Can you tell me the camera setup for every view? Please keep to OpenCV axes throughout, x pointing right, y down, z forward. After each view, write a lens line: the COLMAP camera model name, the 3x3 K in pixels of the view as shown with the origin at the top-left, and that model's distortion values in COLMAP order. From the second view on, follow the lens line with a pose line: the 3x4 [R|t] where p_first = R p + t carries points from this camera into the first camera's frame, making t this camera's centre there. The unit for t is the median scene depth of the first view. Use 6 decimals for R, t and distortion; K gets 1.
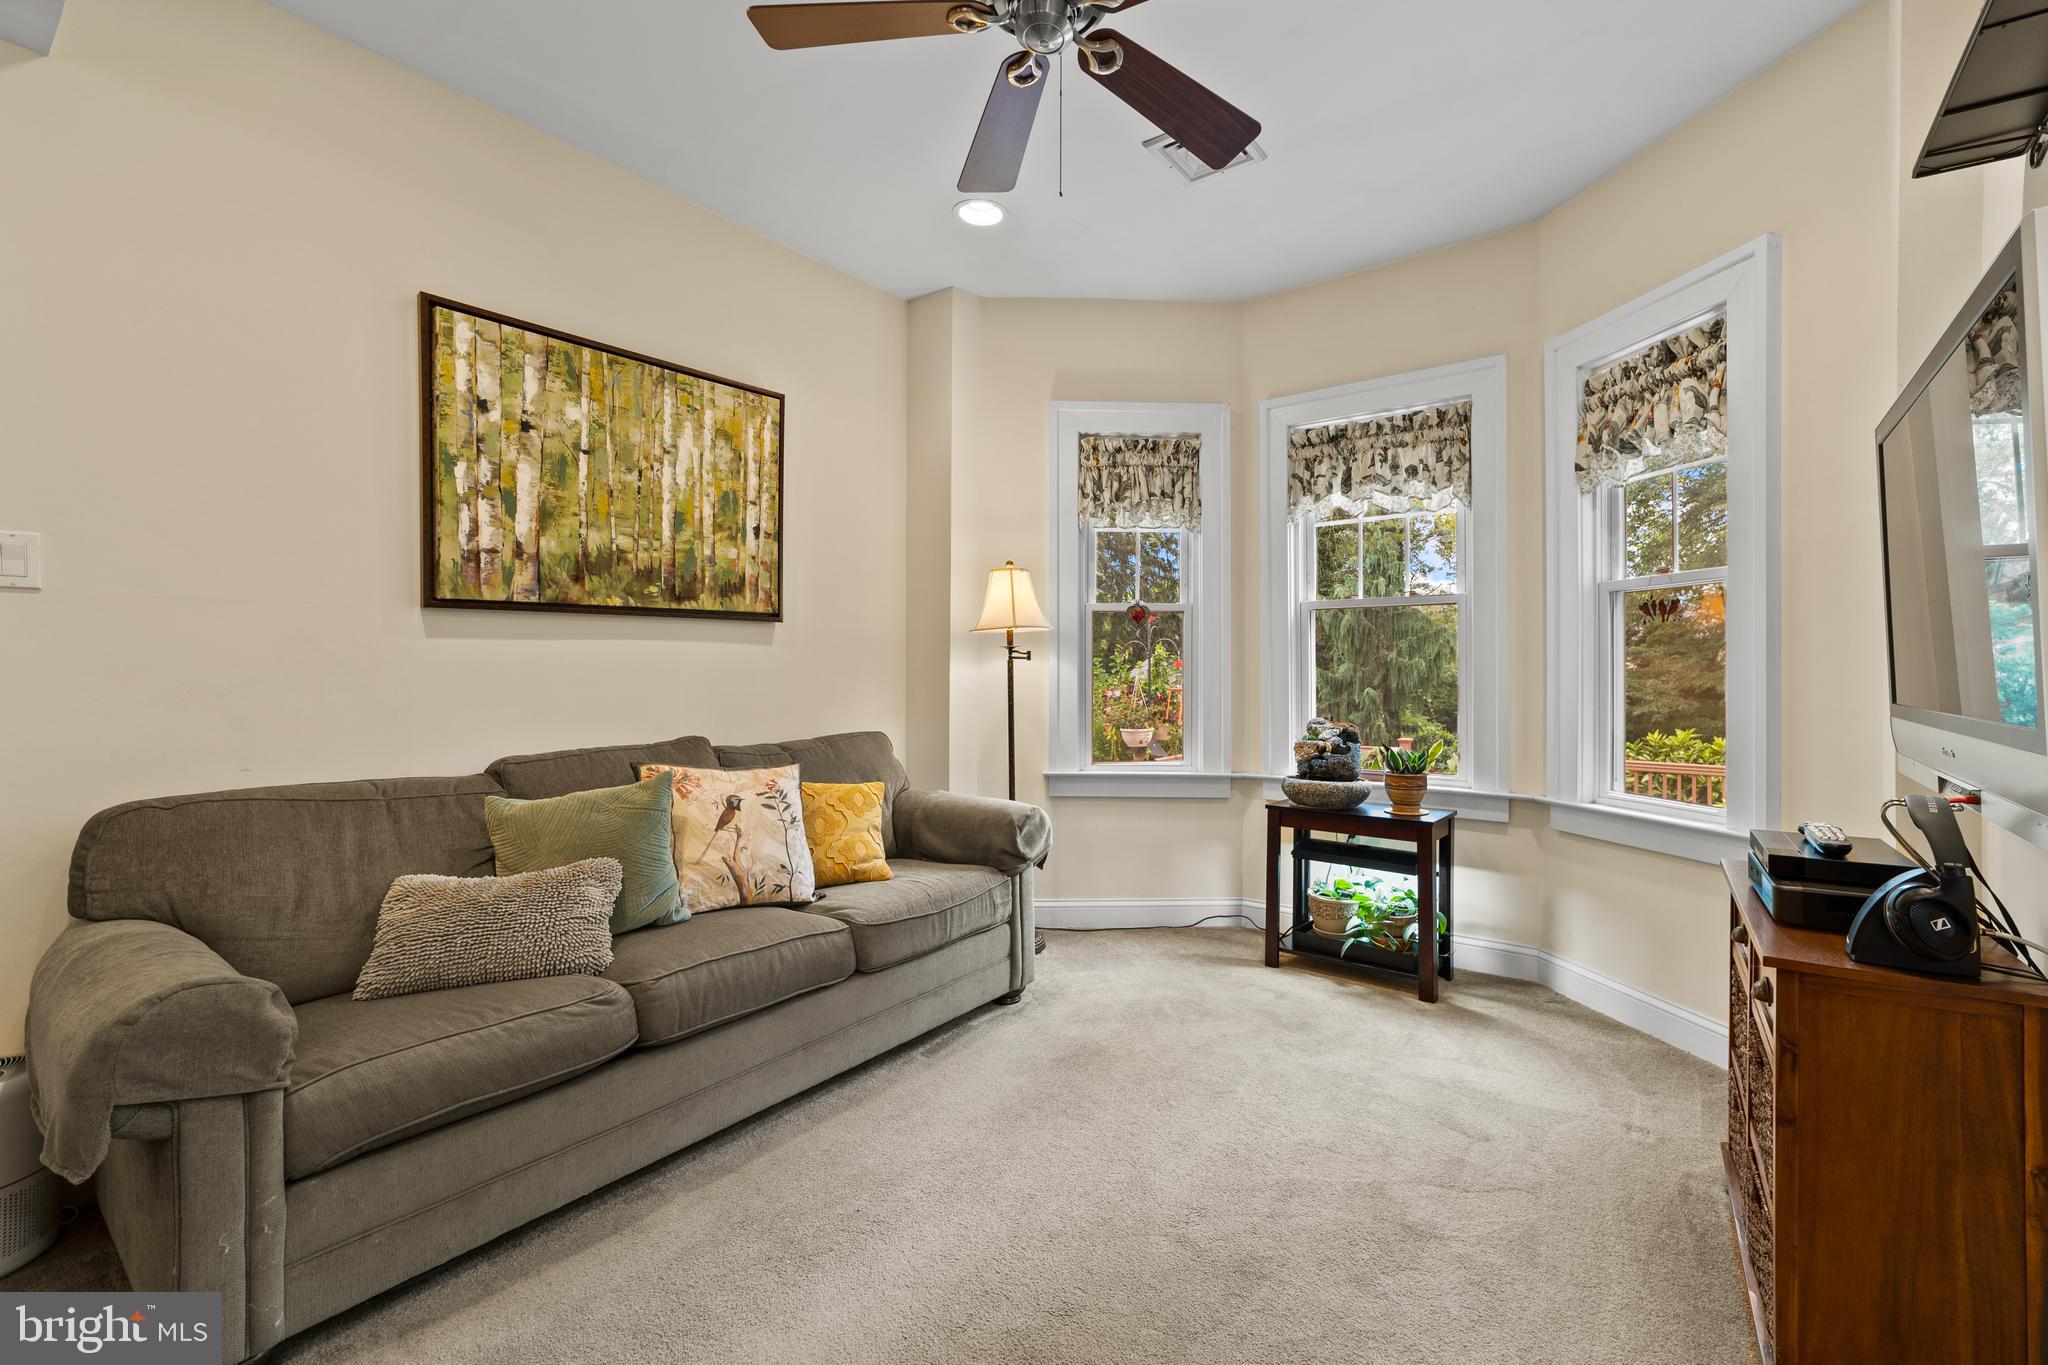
lens RADIAL K [[890.3, 0, 1033.8], [0, 890.3, 665.6], [0, 0, 1]] dist [-0.003008, -0.000230]
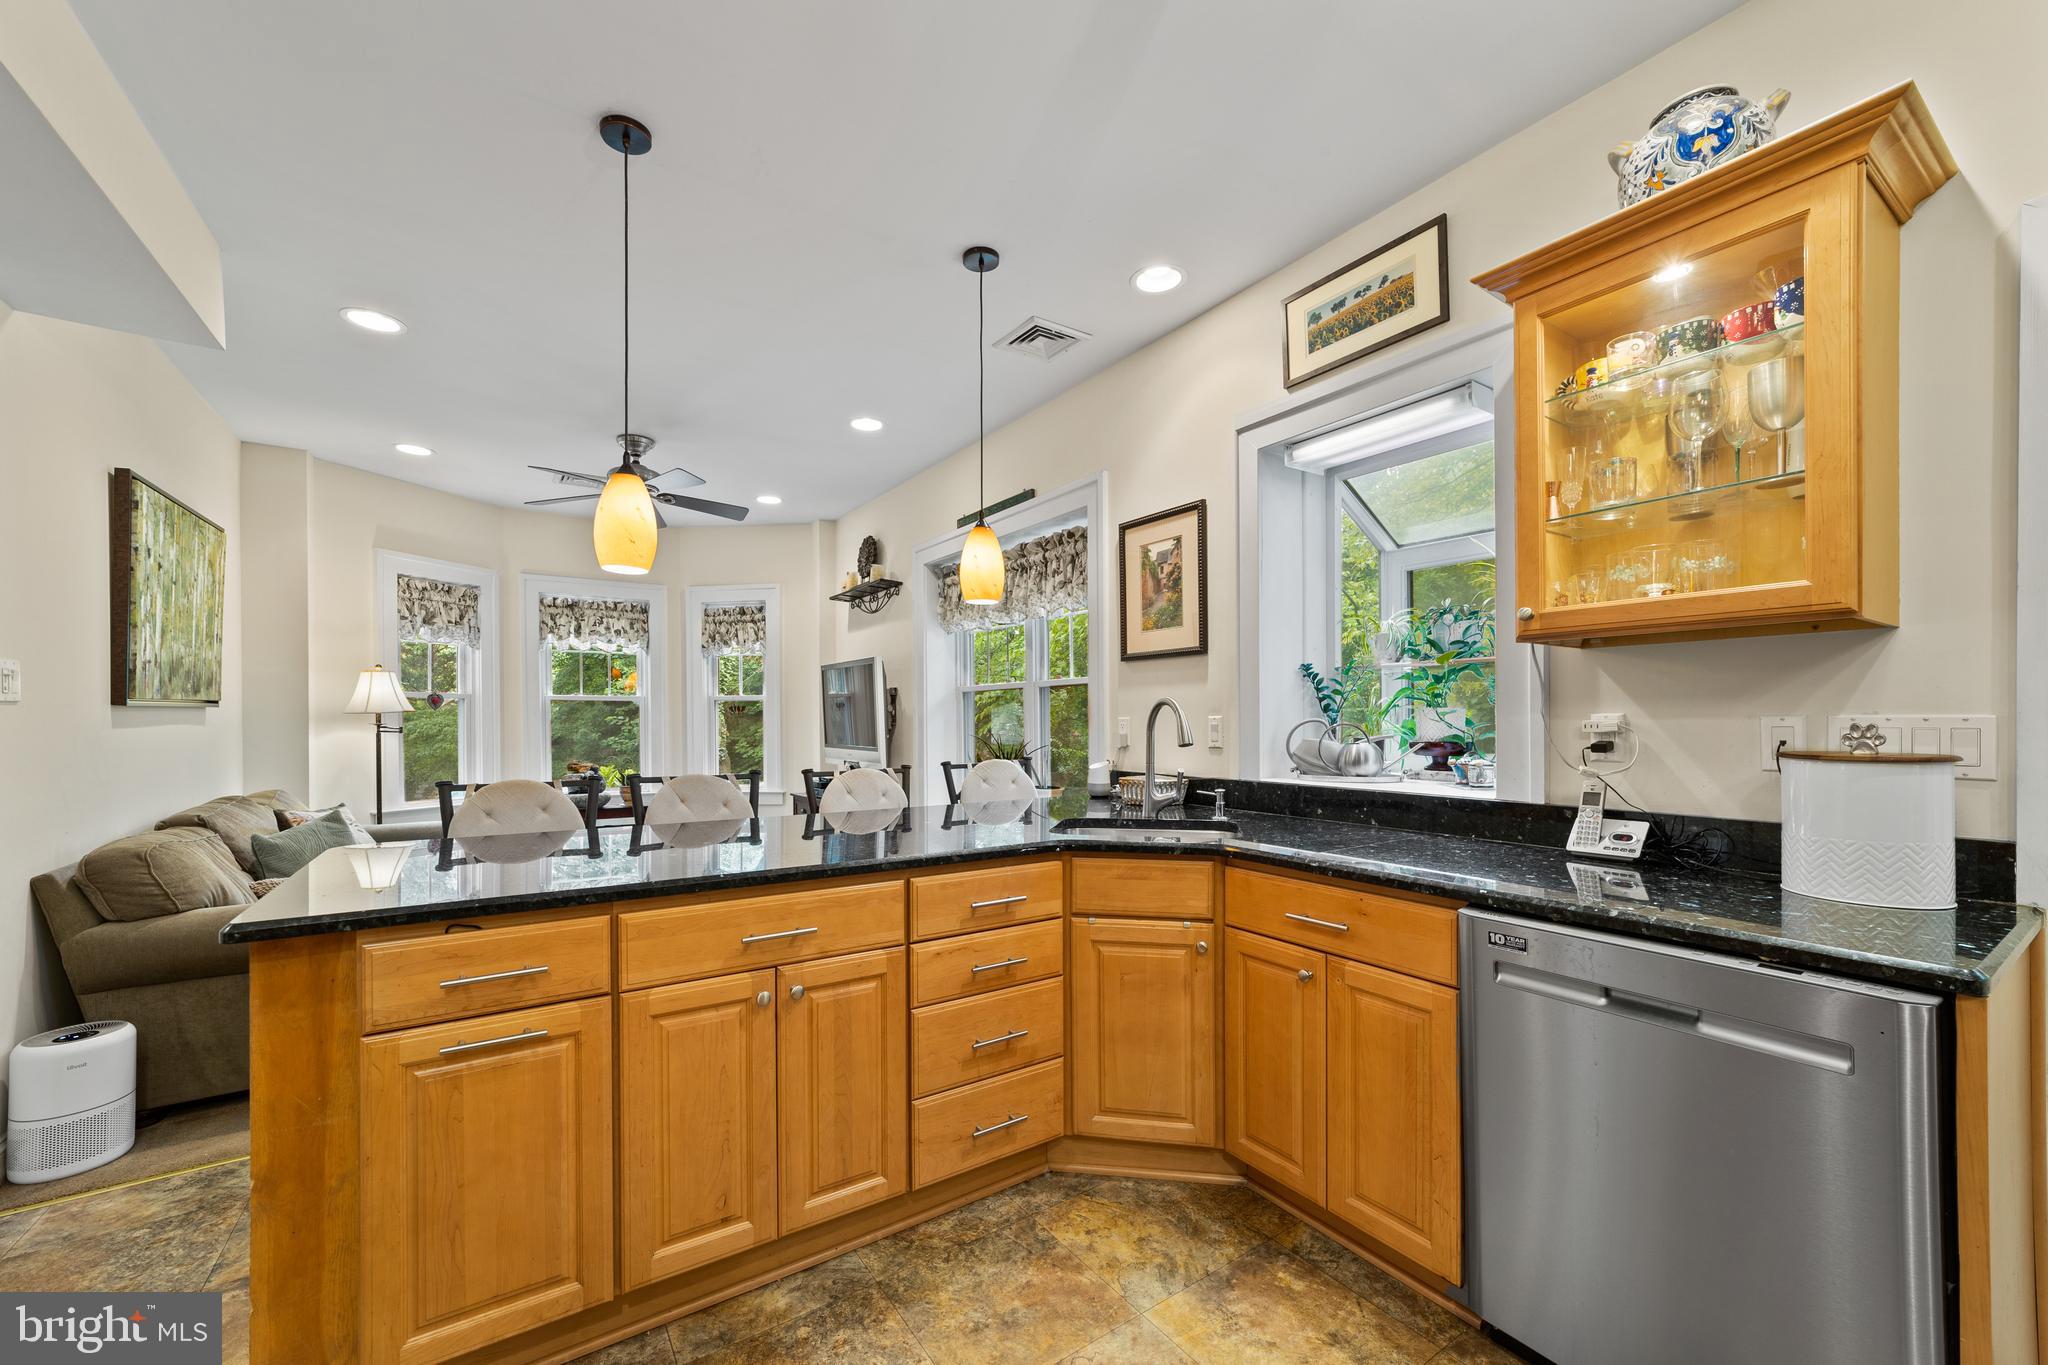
lens RADIAL K [[795.8, 0, 1041.9], [0, 795.8, 715.4], [0, 0, 1]] dist [-0.013199, 0.001652]
pose [[0.337526, 0.000950, 0.941316, -0.878105], [0.002535, 0.999995, -0.001918, -0.030059], [-0.941313, 0.003033, 0.337522, -0.450621]]
